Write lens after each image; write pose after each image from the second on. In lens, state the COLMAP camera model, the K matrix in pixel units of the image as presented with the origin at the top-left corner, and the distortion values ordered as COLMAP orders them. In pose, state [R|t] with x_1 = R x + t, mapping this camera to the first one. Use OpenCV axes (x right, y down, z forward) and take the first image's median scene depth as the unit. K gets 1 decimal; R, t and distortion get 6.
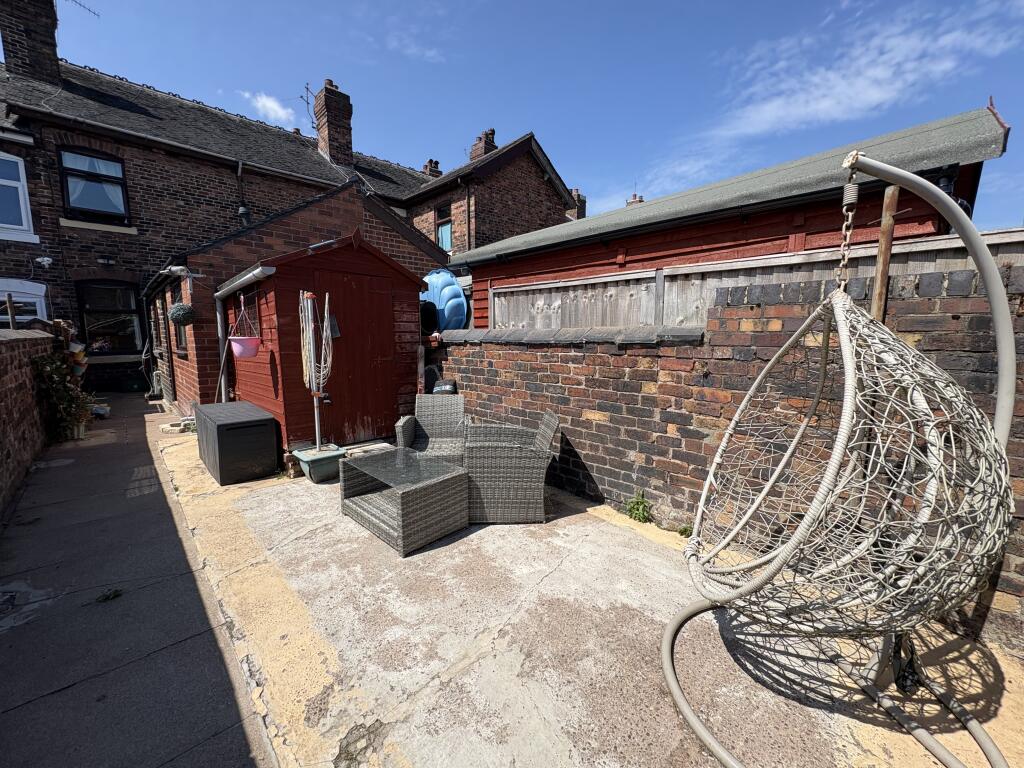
lens RADIAL K [[413.1, 0, 514.3], [0, 413.1, 386.9], [0, 0, 1]] dist [0.001862, -0.000965]
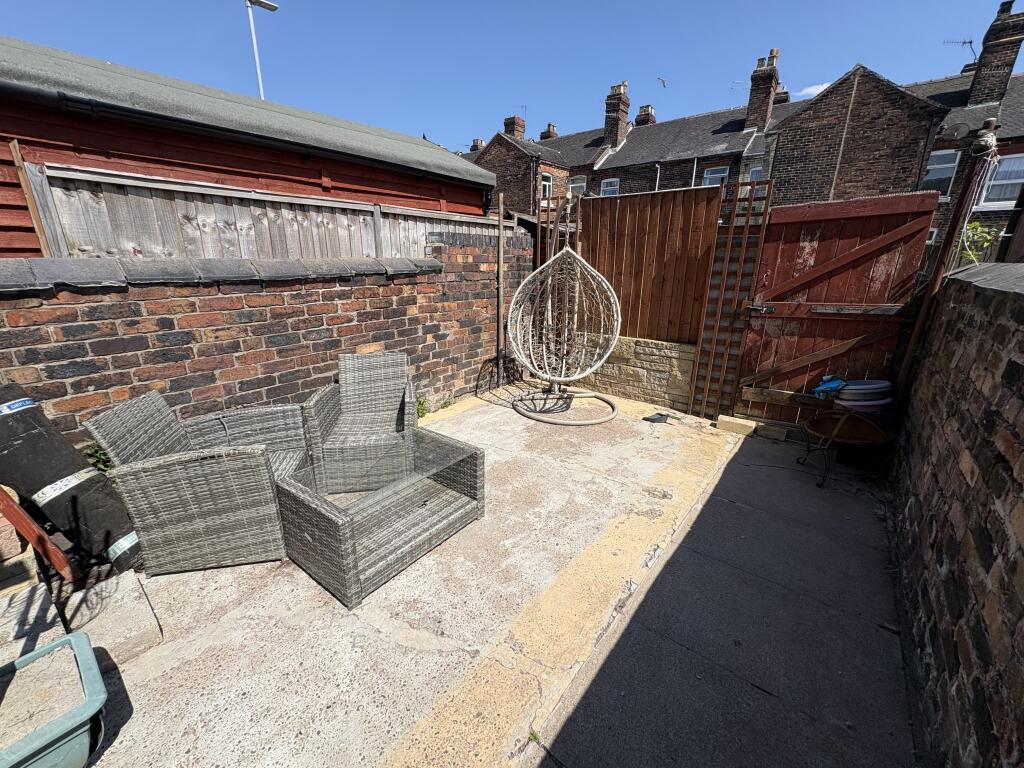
lens RADIAL K [[413.1, 0, 513.8], [0, 413.1, 384.9], [0, 0, 1]] dist [0.001862, -0.000965]
pose [[-0.130202, -0.292018, 0.947509, -0.887541], [0.121474, 0.943746, 0.307551, -0.121990], [-0.984018, 0.155142, -0.087405, 0.796628]]
